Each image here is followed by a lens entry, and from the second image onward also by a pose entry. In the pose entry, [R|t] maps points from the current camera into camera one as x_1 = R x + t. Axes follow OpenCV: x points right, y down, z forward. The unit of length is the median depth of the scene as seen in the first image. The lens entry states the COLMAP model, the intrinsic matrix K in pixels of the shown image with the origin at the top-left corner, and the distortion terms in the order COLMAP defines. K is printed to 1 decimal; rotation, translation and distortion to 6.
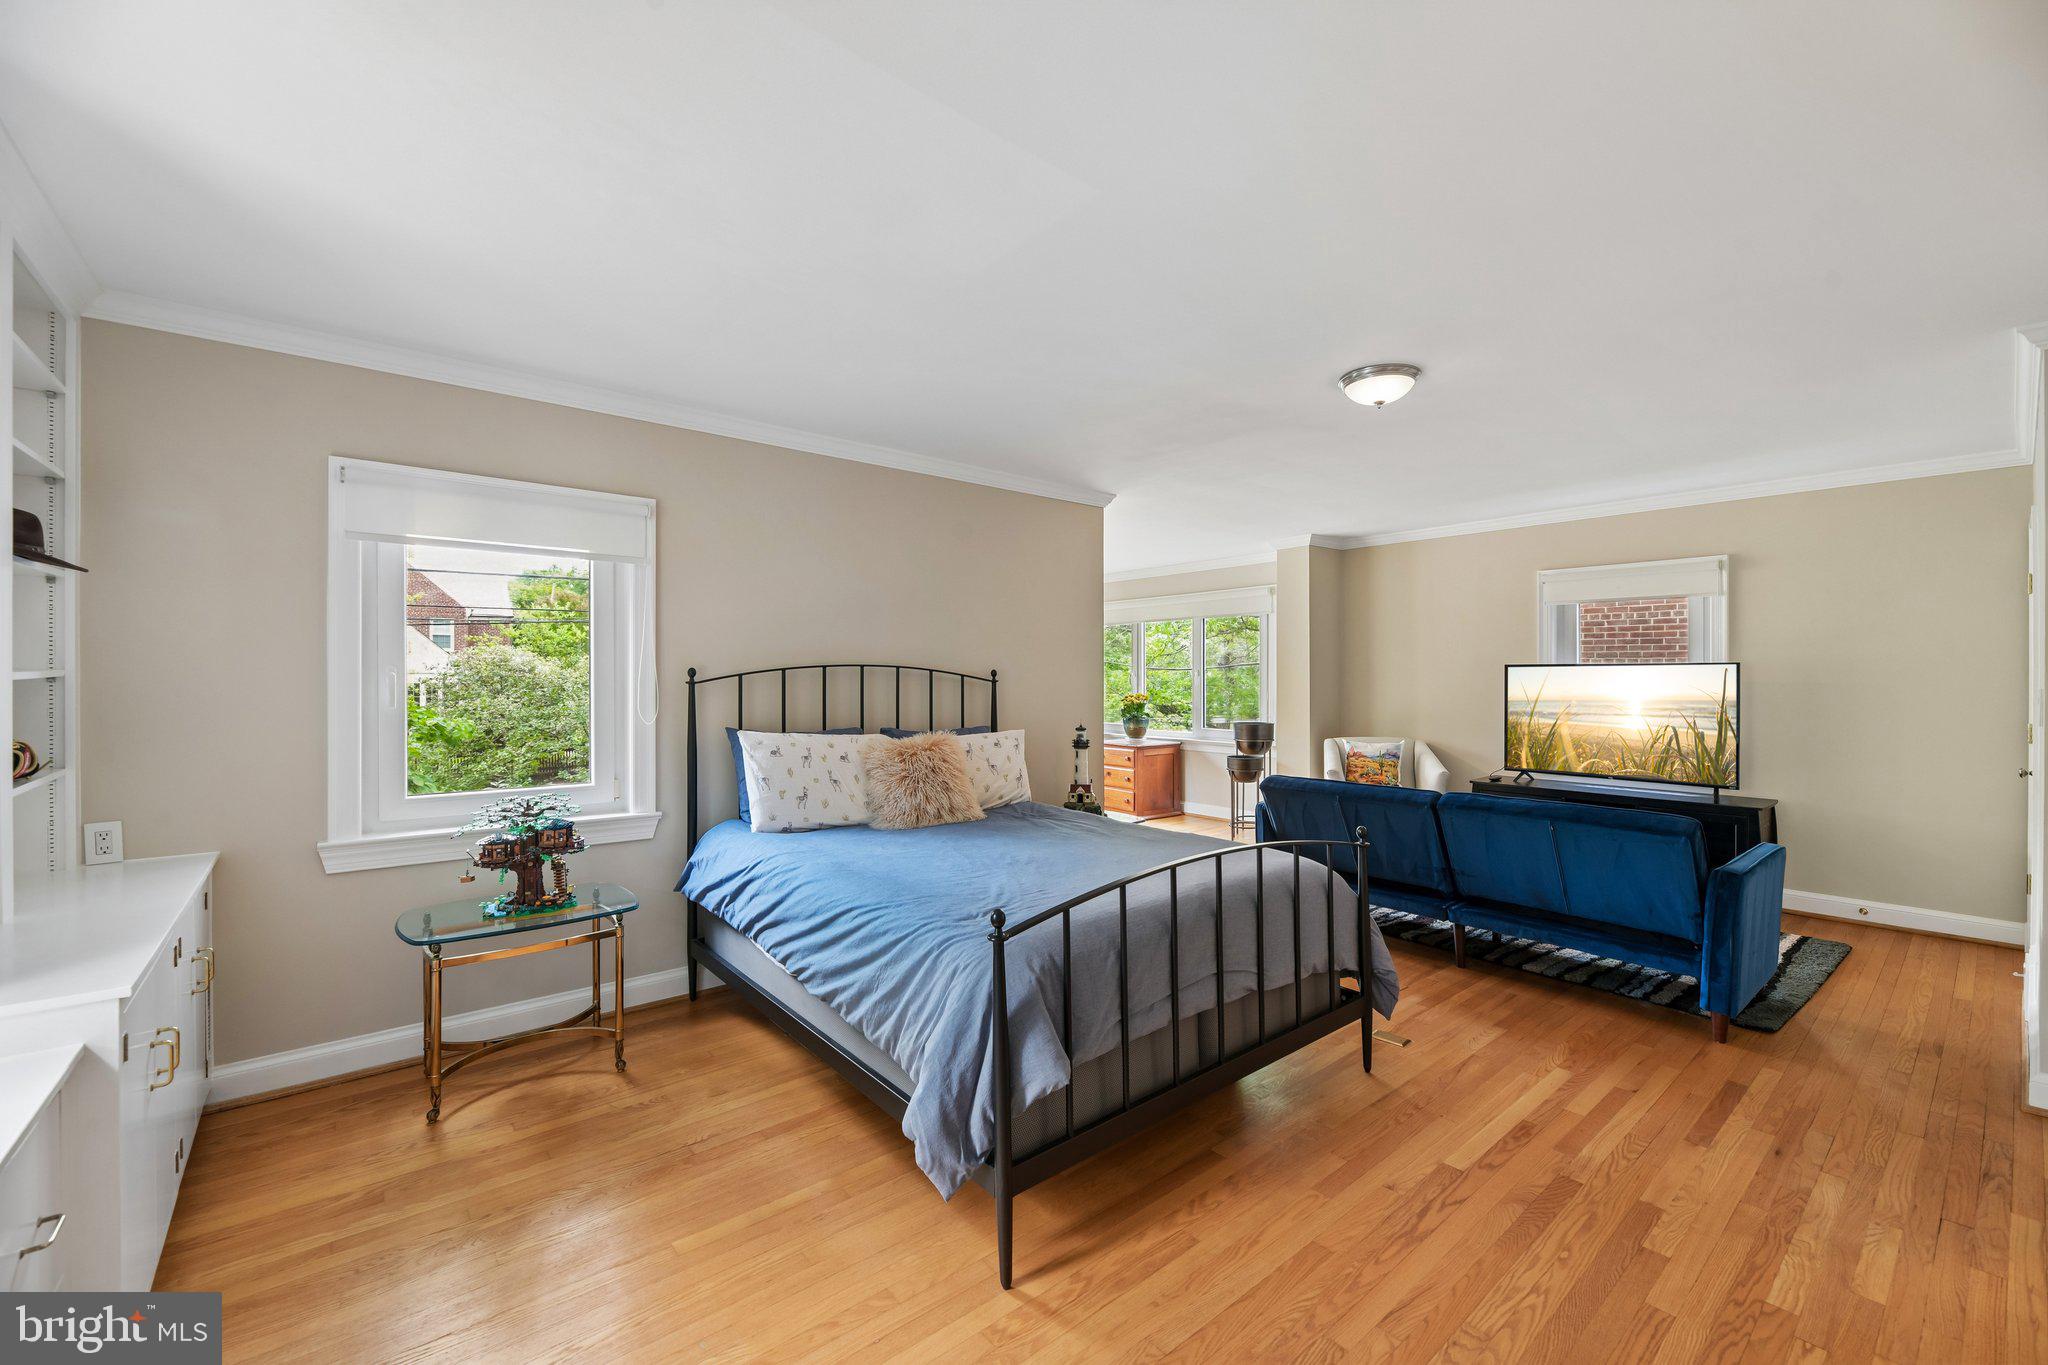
lens RADIAL K [[832.1, 0, 1037.9], [0, 832.1, 678.9], [0, 0, 1]] dist [-0.004582, -0.001479]
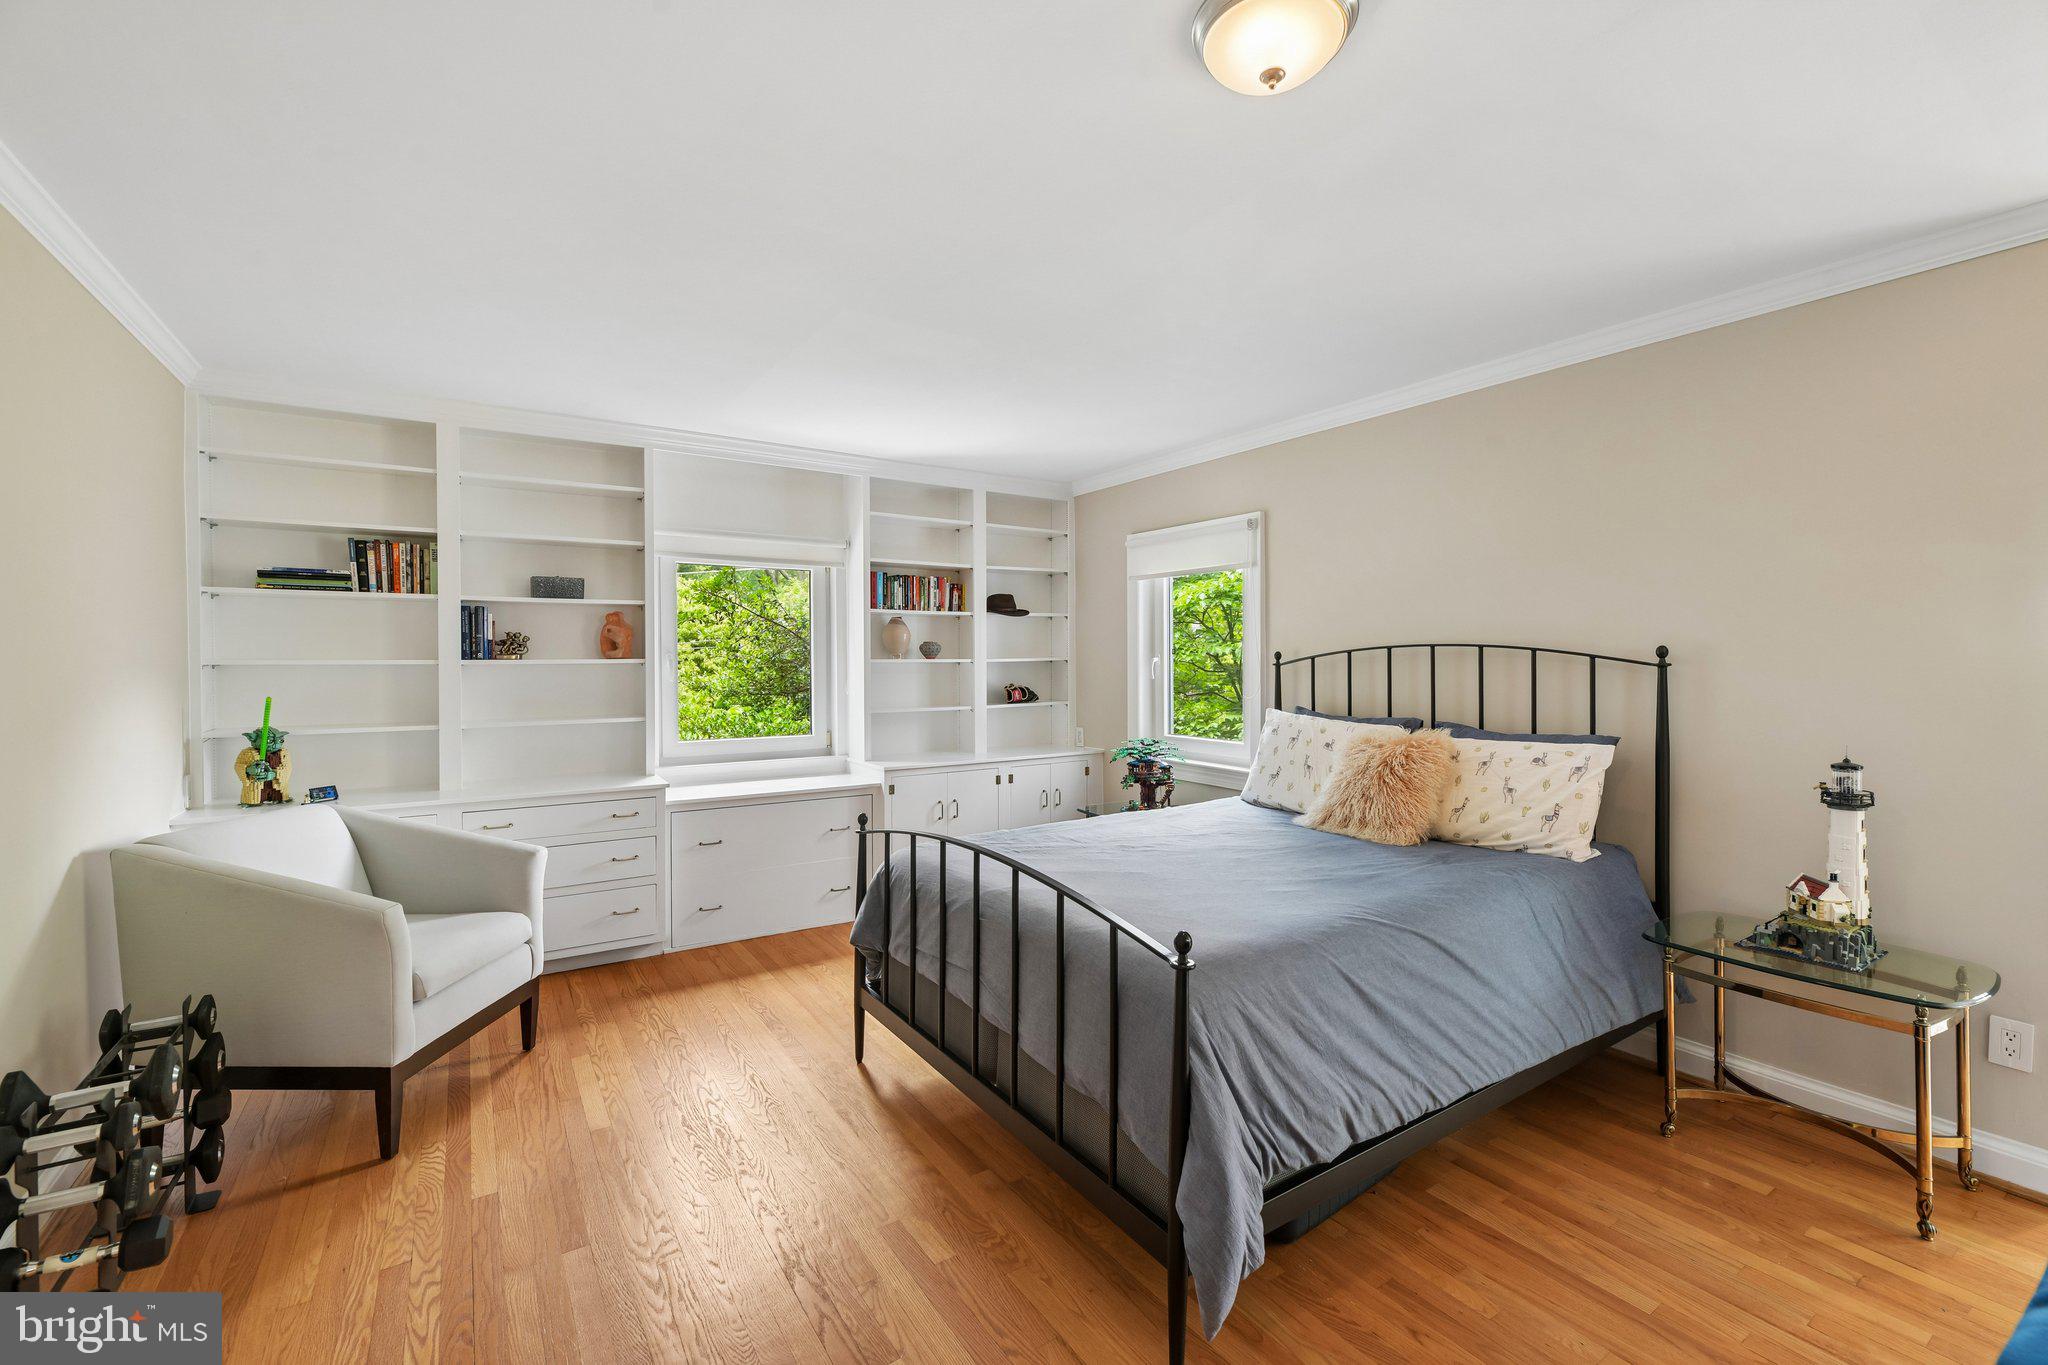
lens RADIAL K [[865.6, 0, 1031.1], [0, 865.6, 672.0], [0, 0, 1]] dist [0.003120, -0.003555]
pose [[-0.118223, 0.013629, -0.992894, 0.746137], [0.001284, 0.999907, 0.013573, -0.001581], [0.992986, 0.000330, -0.118230, 0.749641]]
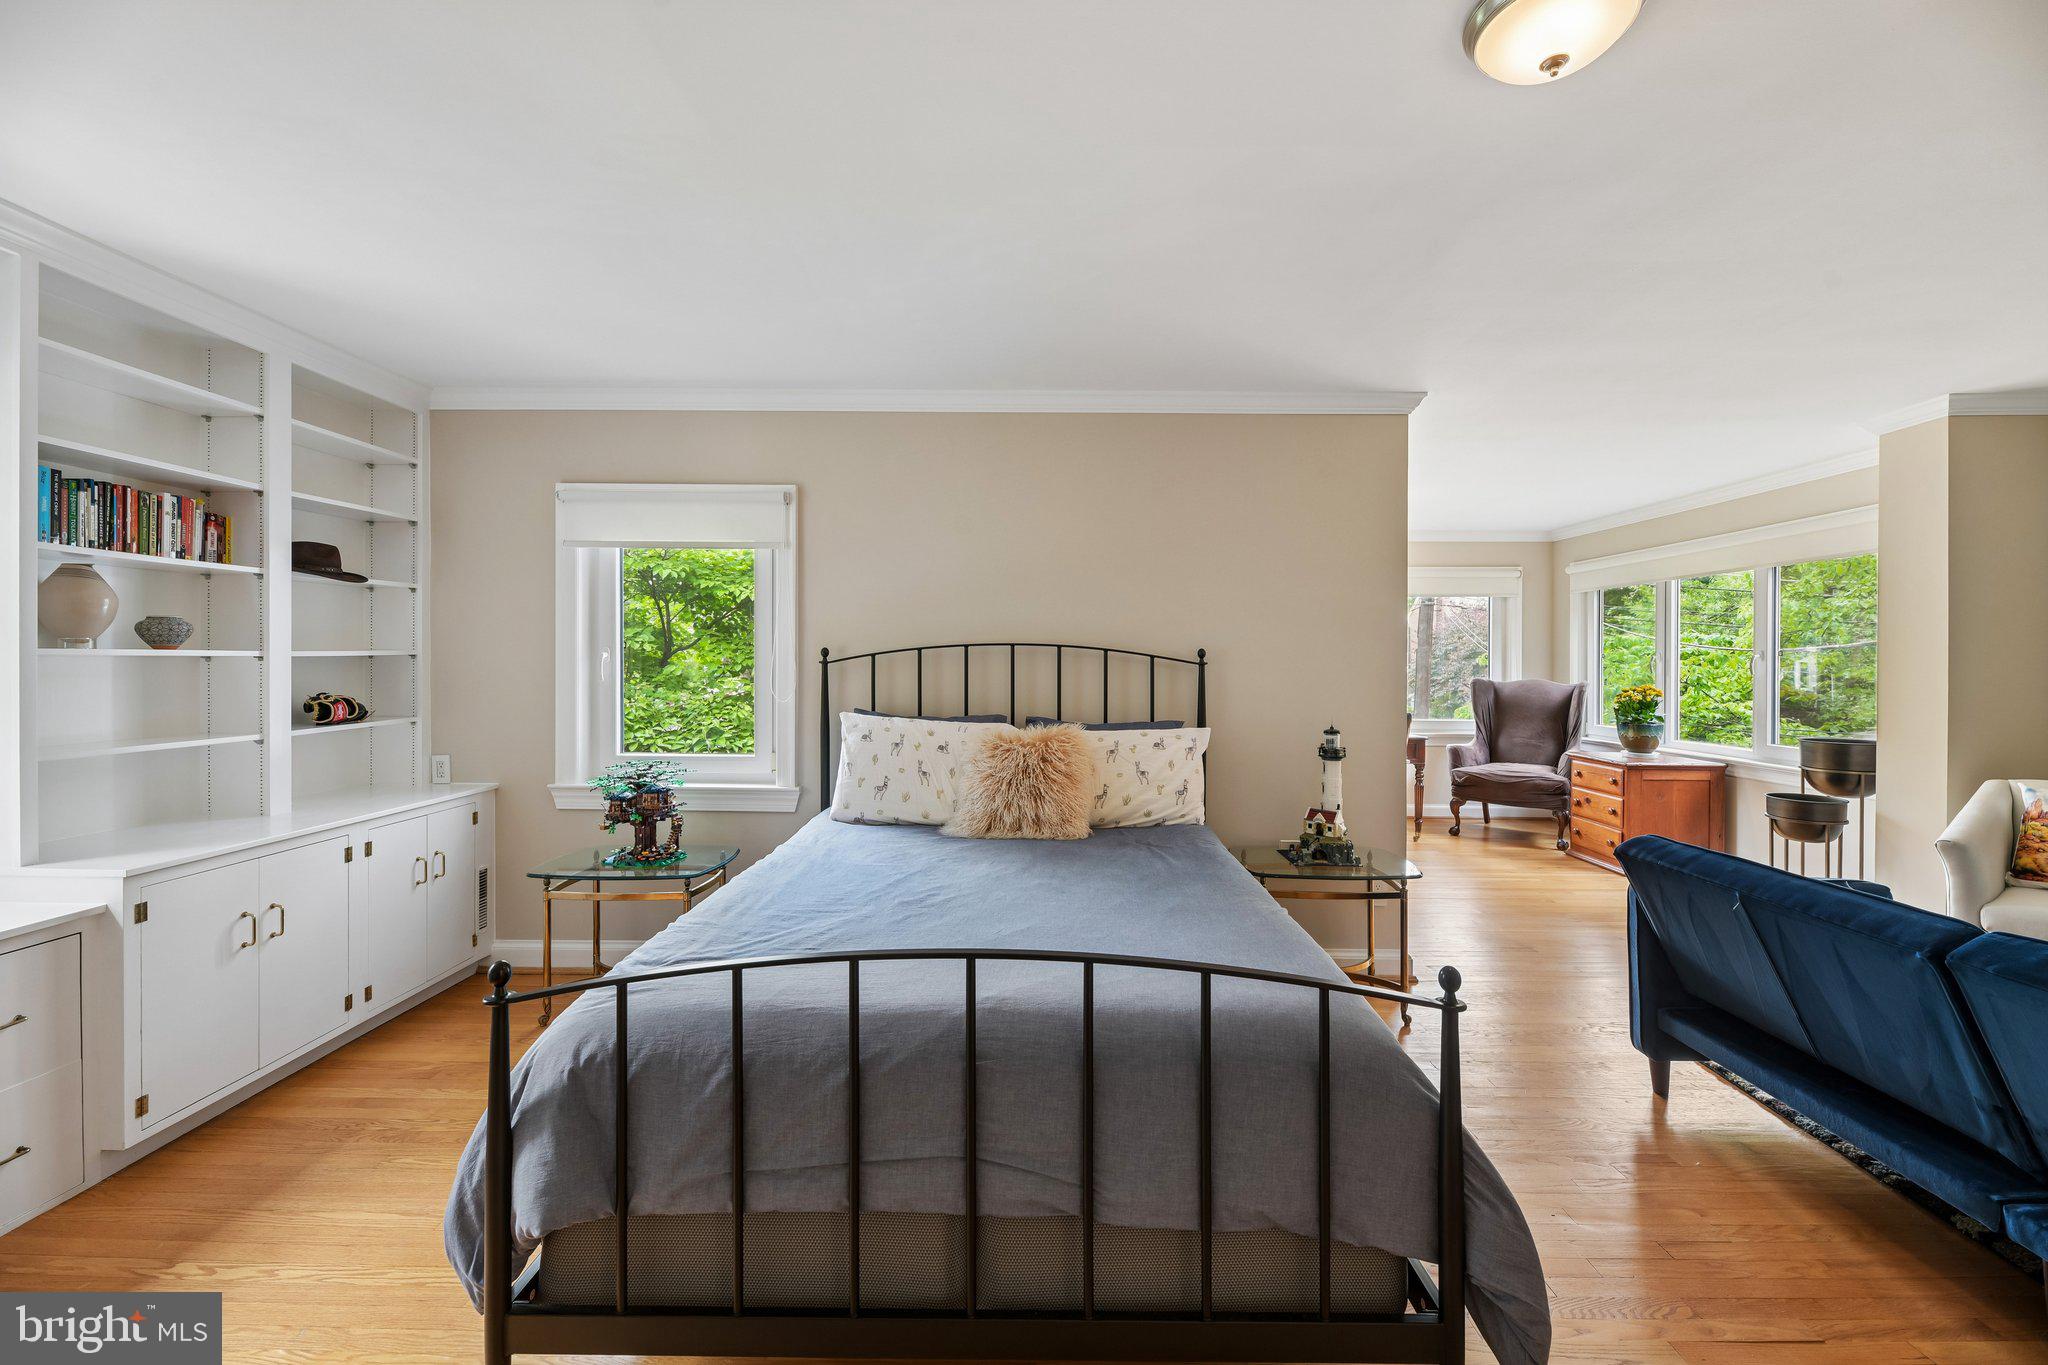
lens RADIAL K [[832.1, 0, 1036.1], [0, 832.1, 663.6], [0, 0, 1]] dist [-0.004582, -0.001479]
pose [[0.760526, 0.004707, -0.649290, 0.400996], [-0.005625, 0.999984, 0.000661, 0.003793], [0.649283, 0.003149, 0.760541, 0.373916]]
